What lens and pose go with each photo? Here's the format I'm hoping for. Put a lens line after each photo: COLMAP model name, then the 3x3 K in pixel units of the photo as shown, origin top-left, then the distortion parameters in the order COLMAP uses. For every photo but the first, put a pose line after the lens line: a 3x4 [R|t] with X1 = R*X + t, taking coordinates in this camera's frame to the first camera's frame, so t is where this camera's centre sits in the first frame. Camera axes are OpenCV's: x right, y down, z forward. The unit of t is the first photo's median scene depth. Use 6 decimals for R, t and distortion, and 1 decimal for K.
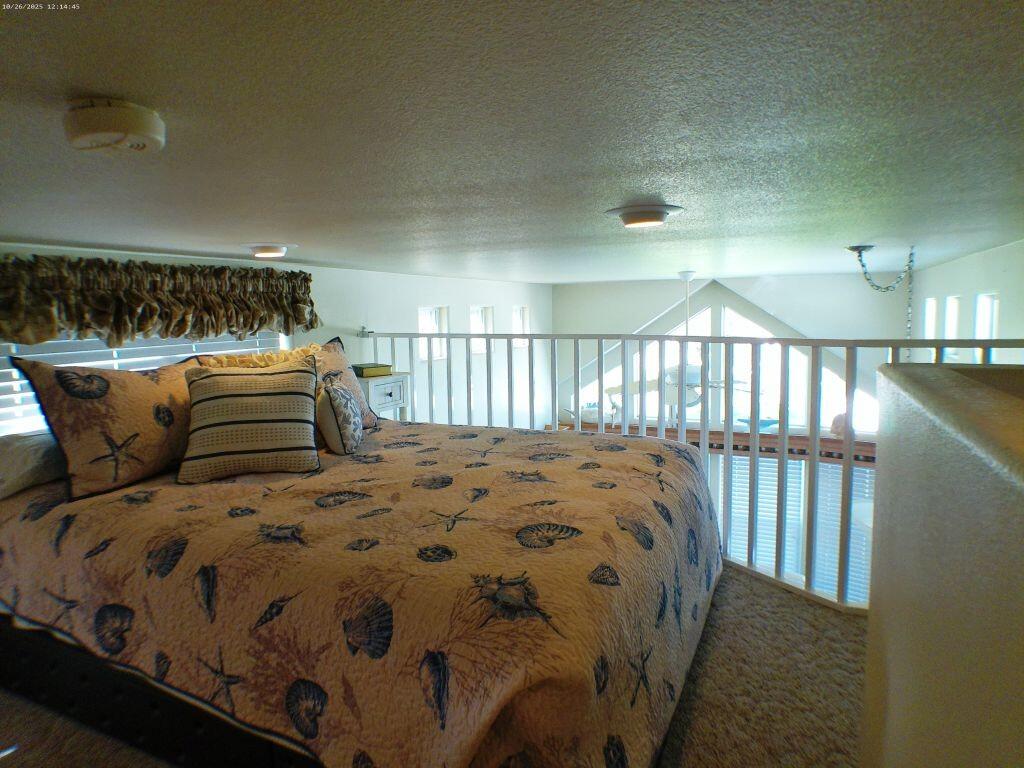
lens RADIAL K [[604.0, 0, 519.2], [0, 604.0, 366.7], [0, 0, 1]] dist [-0.037262, -0.005777]
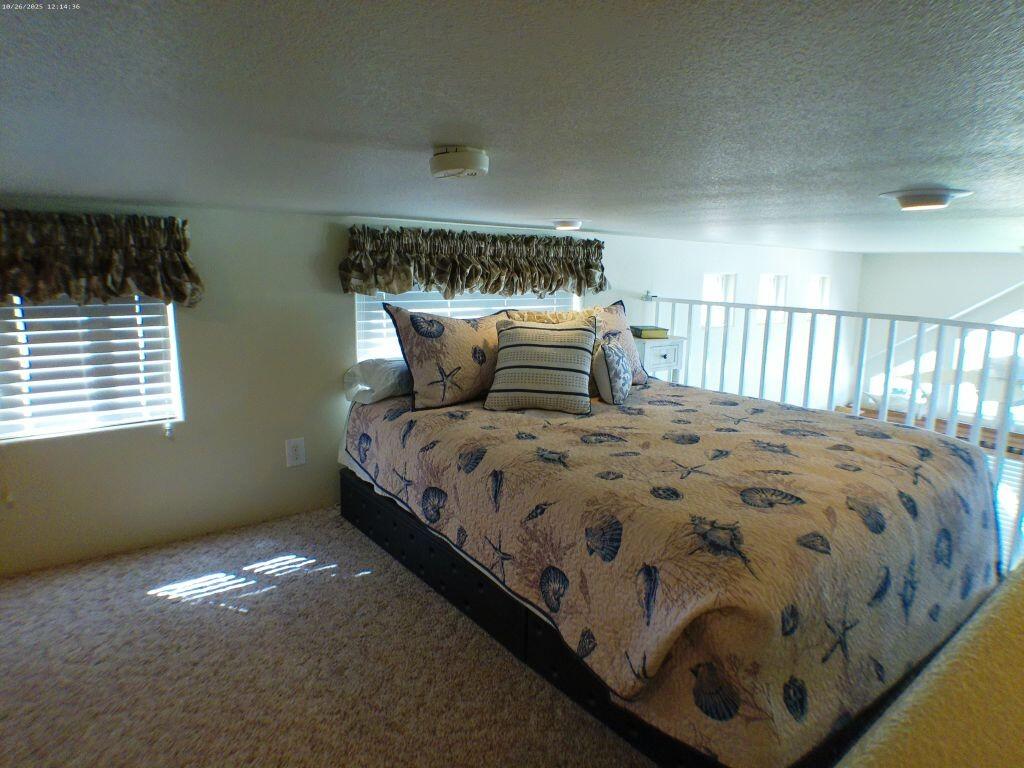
lens RADIAL K [[604.0, 0, 519.2], [0, 604.0, 366.7], [0, 0, 1]] dist [-0.037262, -0.005777]
pose [[0.884289, 0.108281, -0.454211, 0.096178], [-0.077761, 0.993307, 0.085408, -0.015384], [0.460419, -0.040206, 0.886791, -0.150137]]
